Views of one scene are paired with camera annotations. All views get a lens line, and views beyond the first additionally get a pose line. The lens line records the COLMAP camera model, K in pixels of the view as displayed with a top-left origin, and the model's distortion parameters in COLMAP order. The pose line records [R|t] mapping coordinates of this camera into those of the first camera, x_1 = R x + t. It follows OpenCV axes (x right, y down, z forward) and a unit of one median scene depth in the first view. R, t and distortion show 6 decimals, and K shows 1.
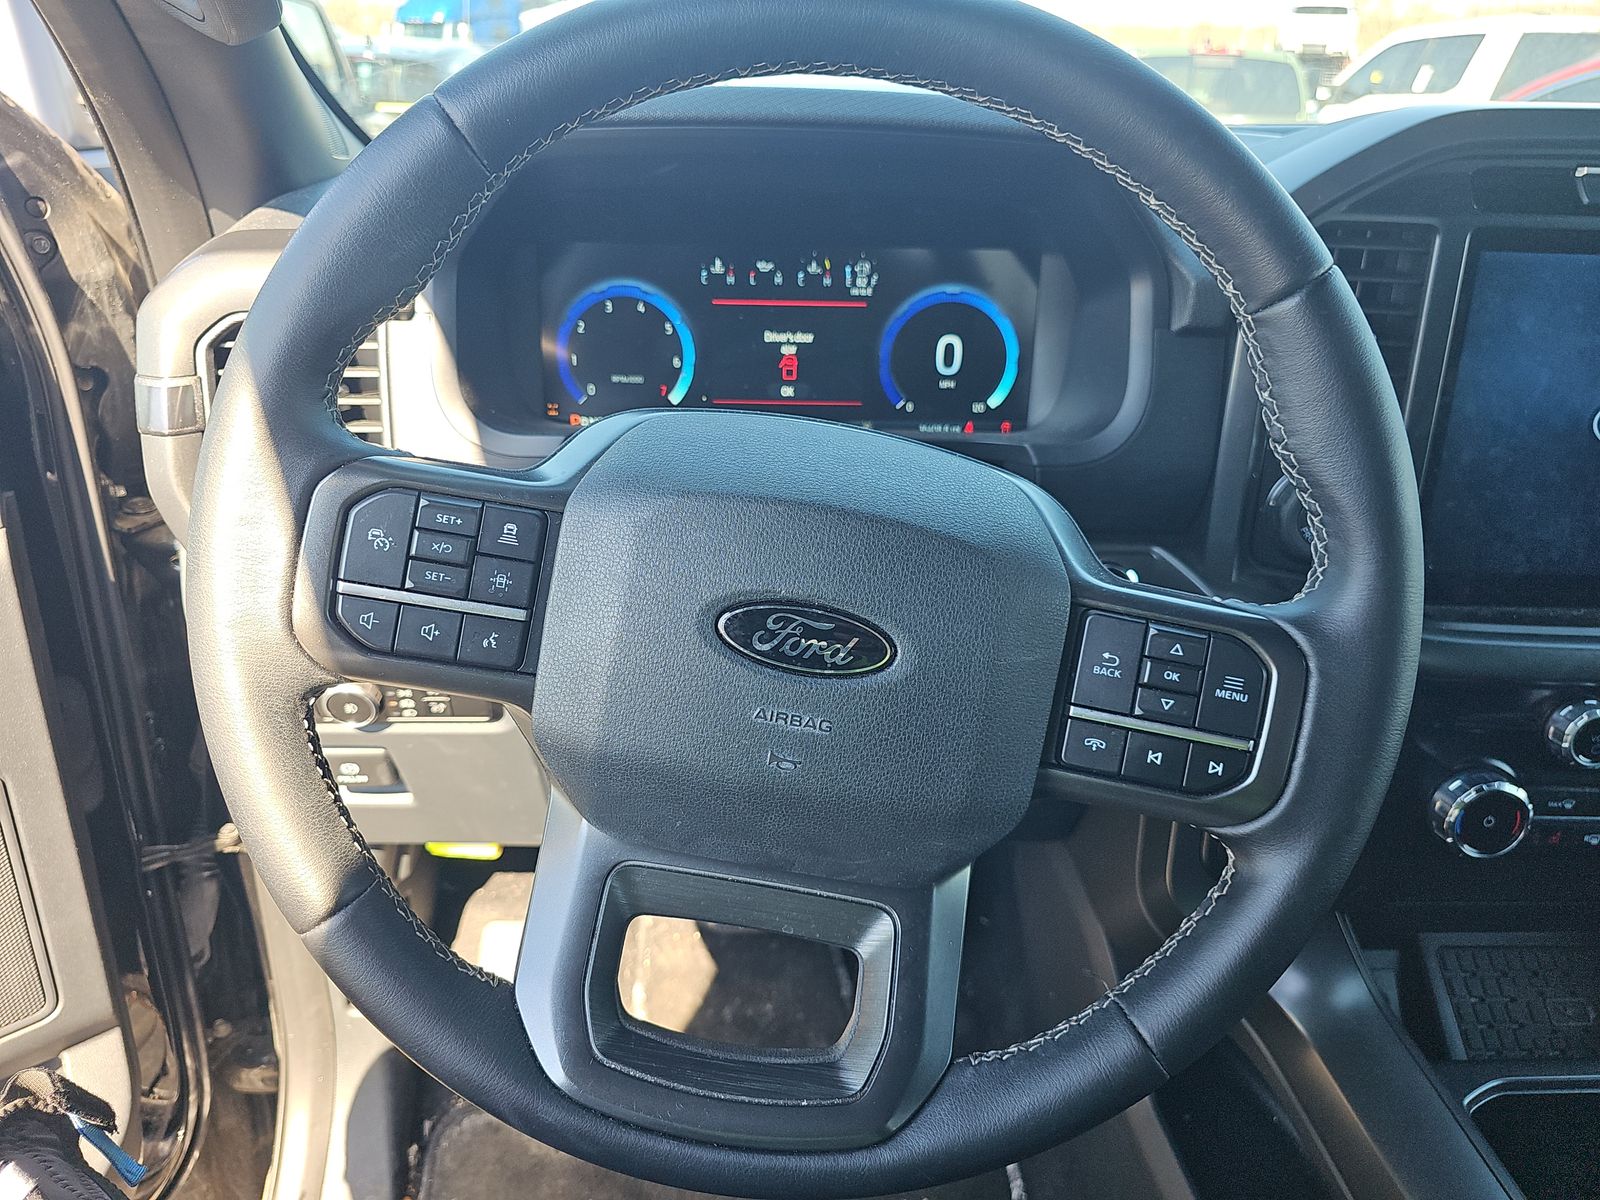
lens RADIAL K [[1085.1, 0, 800.0], [0, 1085.1, 600.0], [0, 0, 1]] dist [-0.003983, -0.005124]
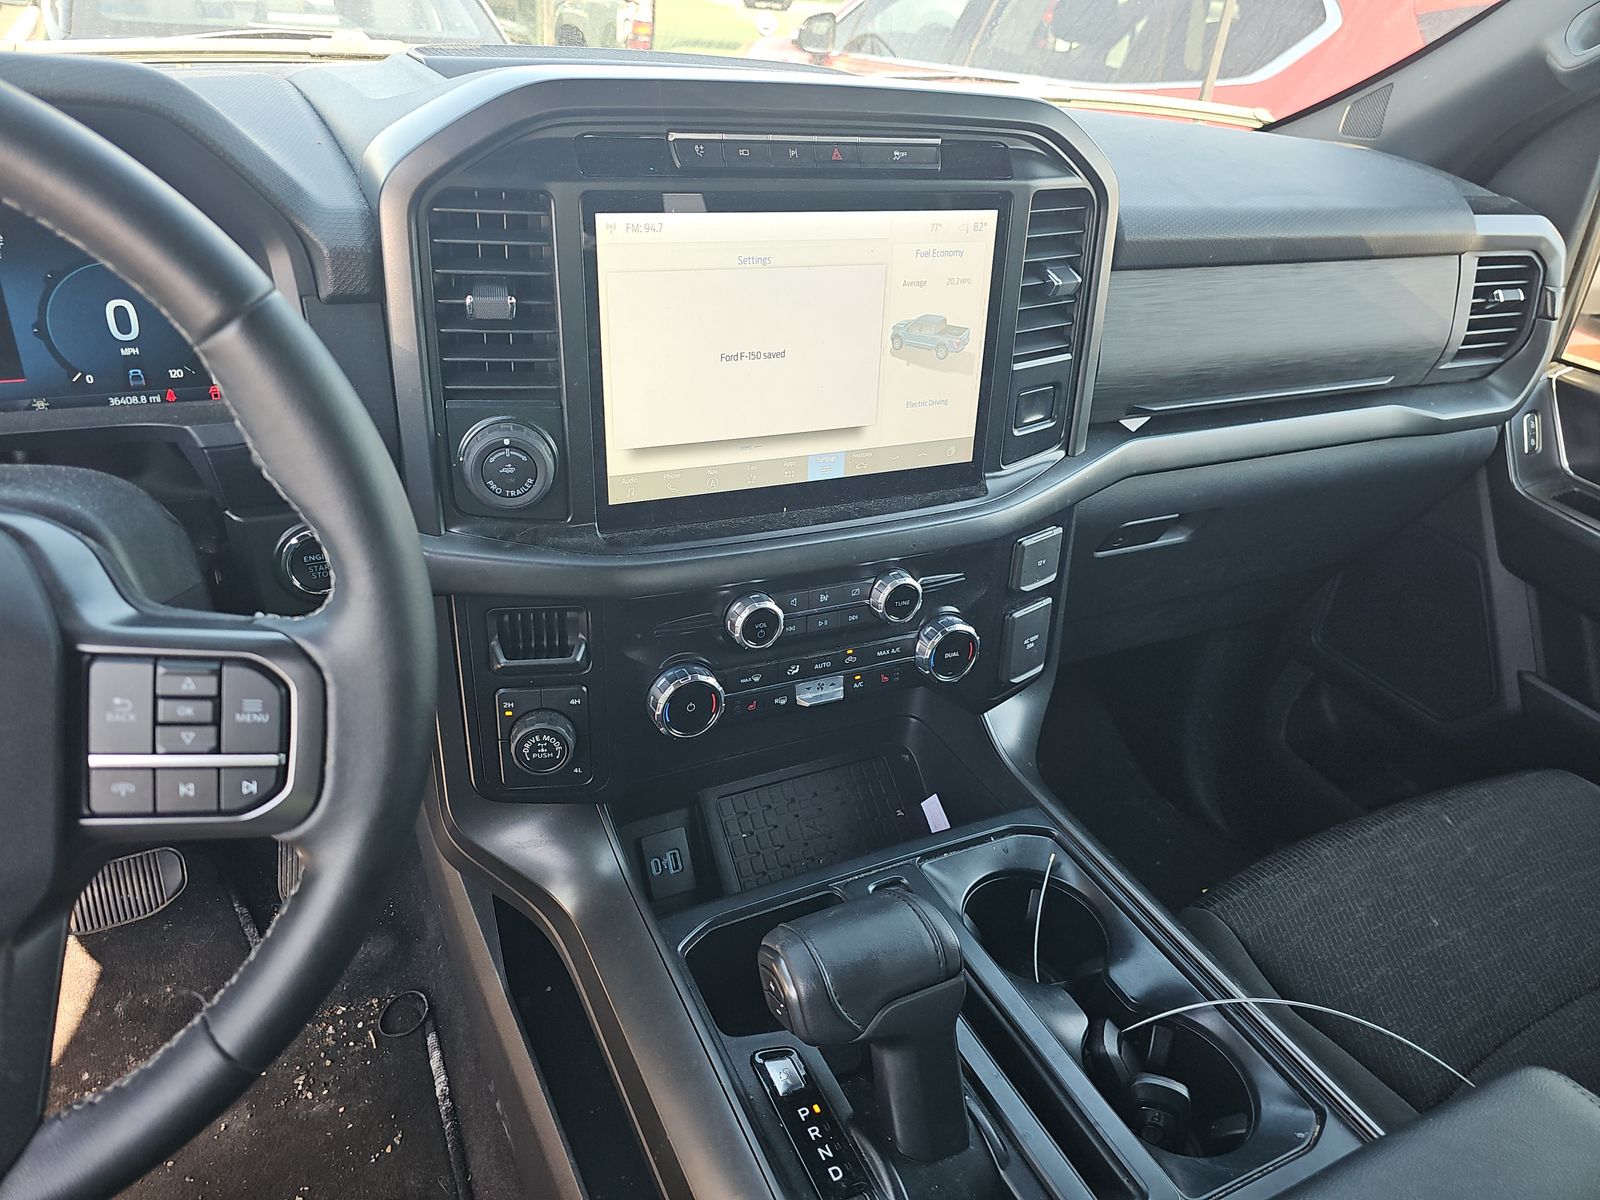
lens RADIAL K [[1057.9, 0, 800.0], [0, 1057.9, 600.0], [0, 0, 1]] dist [0.004097, 0.002111]
pose [[0.903882, -0.171329, 0.391973, 0.269458], [0.118691, 0.980761, 0.154987, -0.065271], [-0.410986, -0.093566, 0.906827, -0.075471]]
